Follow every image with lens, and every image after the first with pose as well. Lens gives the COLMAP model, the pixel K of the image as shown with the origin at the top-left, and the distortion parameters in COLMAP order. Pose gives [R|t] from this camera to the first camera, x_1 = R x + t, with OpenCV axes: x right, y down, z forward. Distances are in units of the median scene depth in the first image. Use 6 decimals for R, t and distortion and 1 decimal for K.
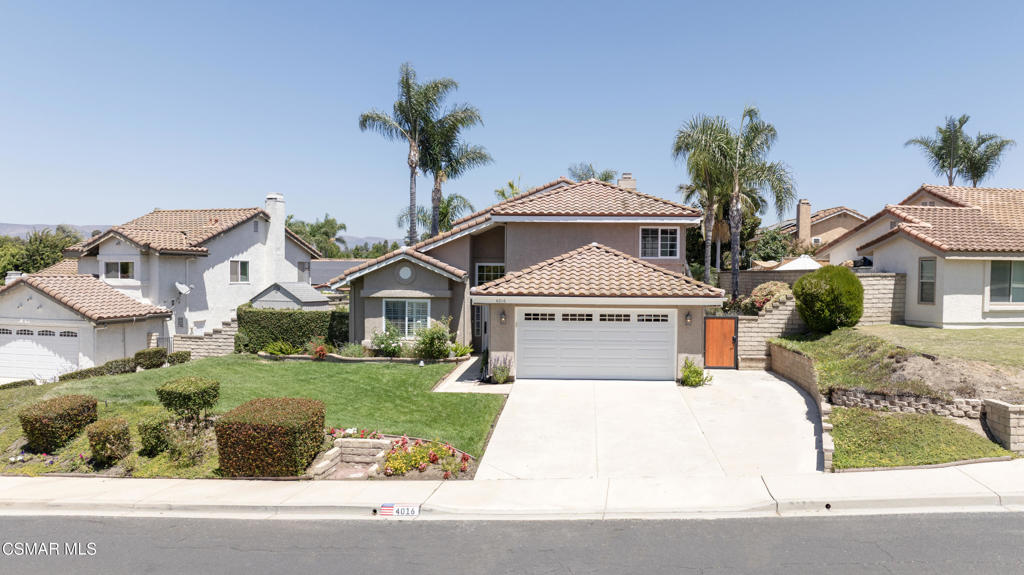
lens RADIAL K [[738.9, 0, 577.7], [0, 738.9, 283.0], [0, 0, 1]] dist [-0.017266, -0.002583]
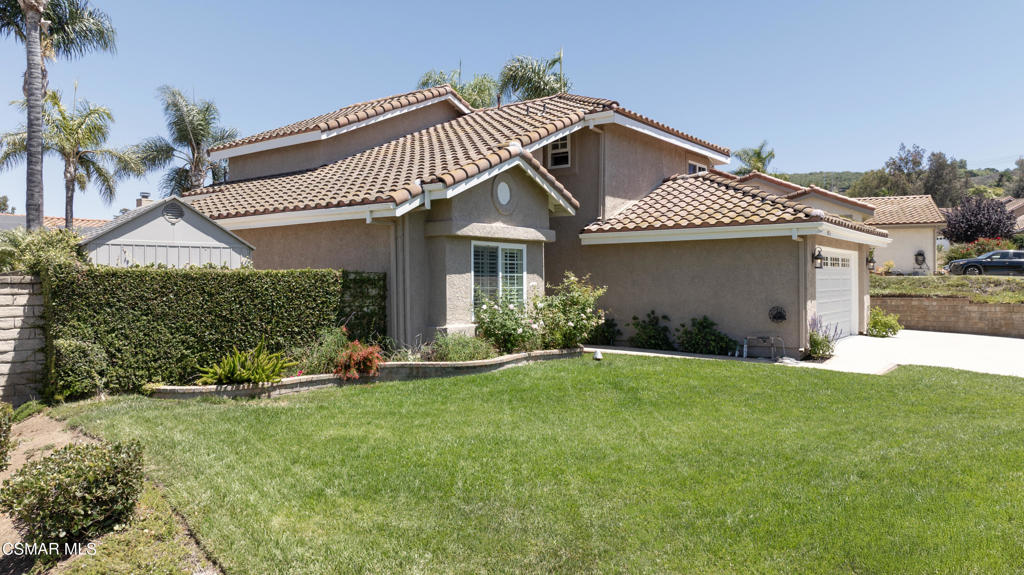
lens RADIAL K [[720.9, 0, 512.0], [0, 720.9, 287.5], [0, 0, 1]] dist [-0.006266, 0.002678]
pose [[0.574462, -0.021369, 0.818252, -0.666536], [0.019958, 0.999728, 0.012096, 0.049014], [-0.818288, 0.009382, 0.574732, 0.713140]]
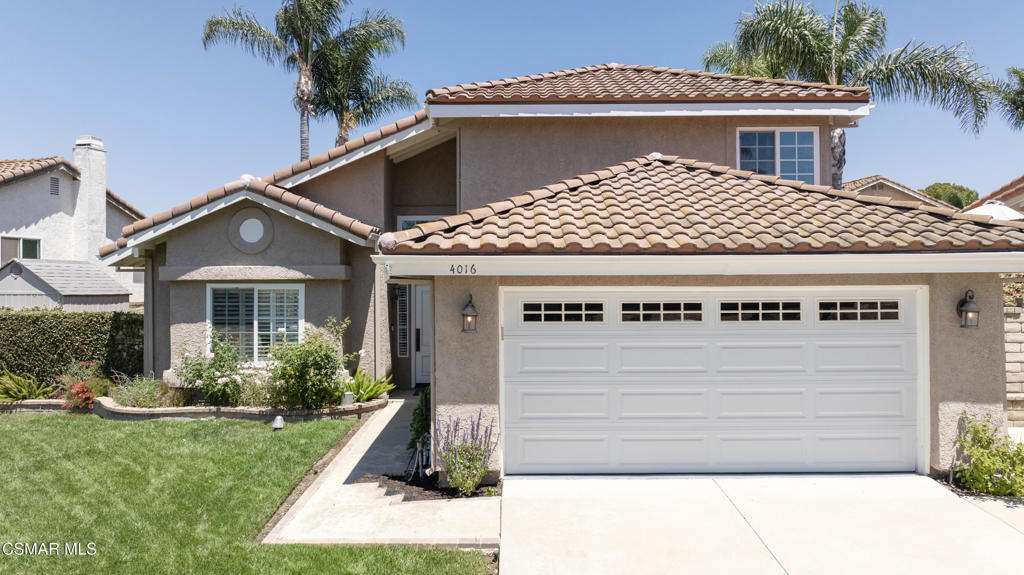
lens RADIAL K [[720.9, 0, 512.0], [0, 720.9, 287.5], [0, 0, 1]] dist [-0.006266, 0.002678]
pose [[0.999821, -0.012037, 0.014564, -0.070908], [0.012146, 0.999899, -0.007379, 0.030363], [-0.014474, 0.007555, 0.999867, 0.533963]]
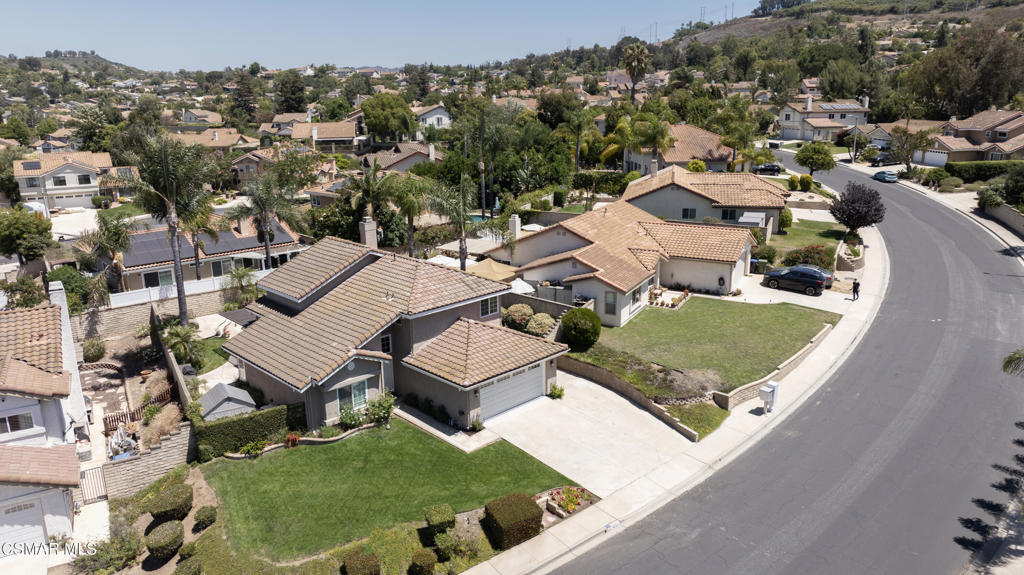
lens RADIAL K [[727.6, 0, 512.0], [0, 727.6, 287.5], [0, 0, 1]] dist [-0.006773, -0.000593]
pose [[0.696672, -0.205177, 0.687423, -0.941625], [0.023649, 0.964276, 0.263842, -0.513220], [-0.717000, -0.167555, 0.676636, -0.104099]]
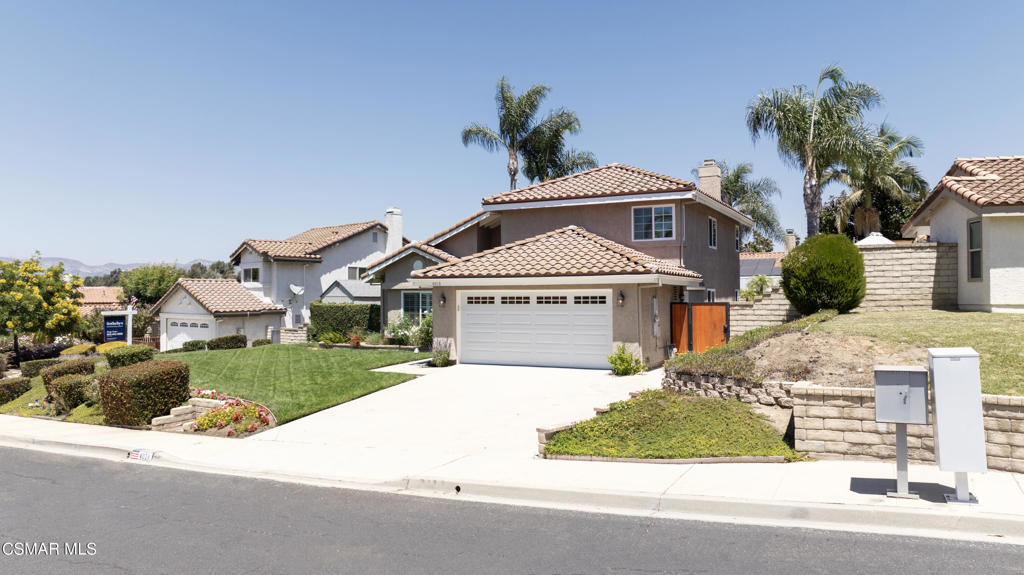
lens RADIAL K [[722.4, 0, 513.5], [0, 722.4, 265.7], [0, 0, 1]] dist [-0.011403, -0.000302]
pose [[0.900679, -0.032741, -0.433250, 0.343146], [0.009181, 0.998368, -0.056359, 0.046446], [0.434389, 0.046784, 0.899510, 0.134376]]
